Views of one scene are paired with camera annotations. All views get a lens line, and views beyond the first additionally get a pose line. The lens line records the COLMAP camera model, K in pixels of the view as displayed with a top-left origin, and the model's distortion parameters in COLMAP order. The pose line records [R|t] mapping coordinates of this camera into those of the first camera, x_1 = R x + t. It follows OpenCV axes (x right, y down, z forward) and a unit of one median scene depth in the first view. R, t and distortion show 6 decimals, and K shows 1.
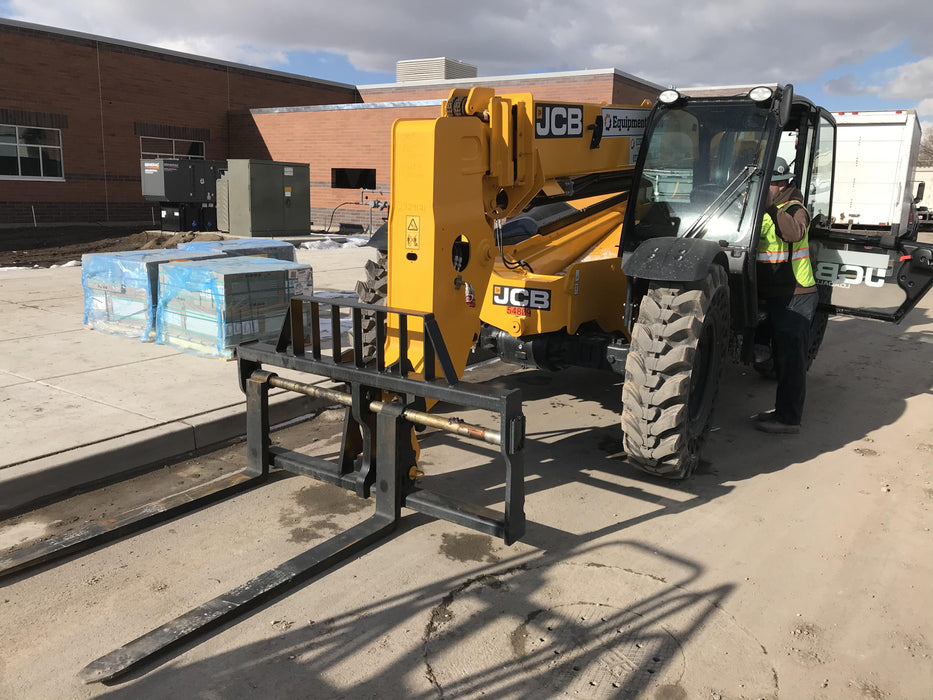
lens RADIAL K [[752.5, 0, 466.5], [0, 752.5, 350.0], [0, 0, 1]] dist [0.018942, 0.003340]
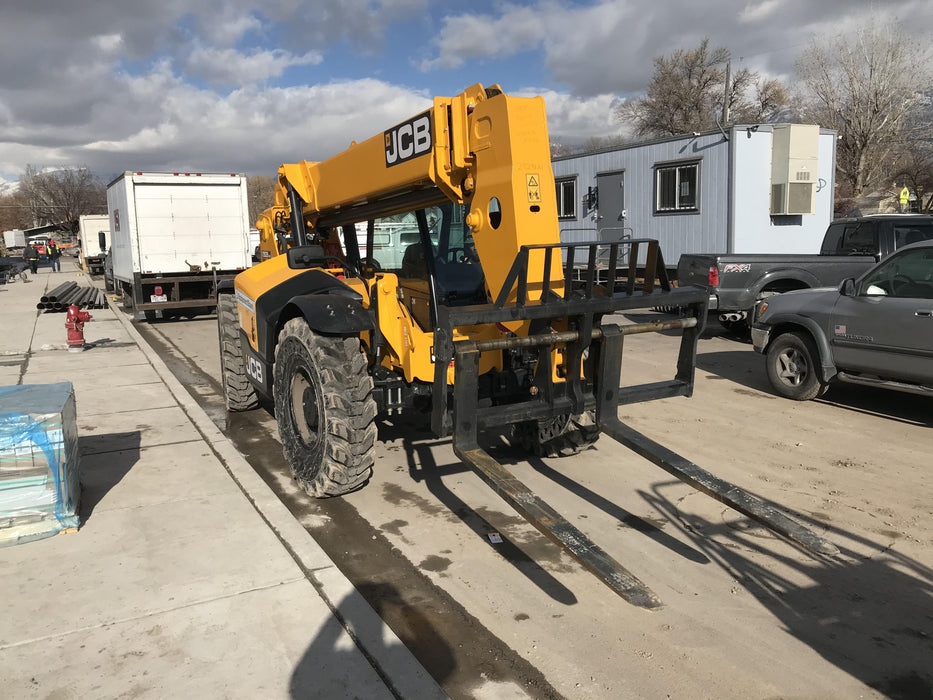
lens RADIAL K [[752.5, 0, 466.5], [0, 752.5, 350.0], [0, 0, 1]] dist [0.018942, 0.003340]
pose [[0.482939, -0.176291, 0.857725, -0.261706], [0.223164, 0.971959, 0.074119, -0.044302], [-0.846740, 0.155618, 0.508739, 0.109379]]
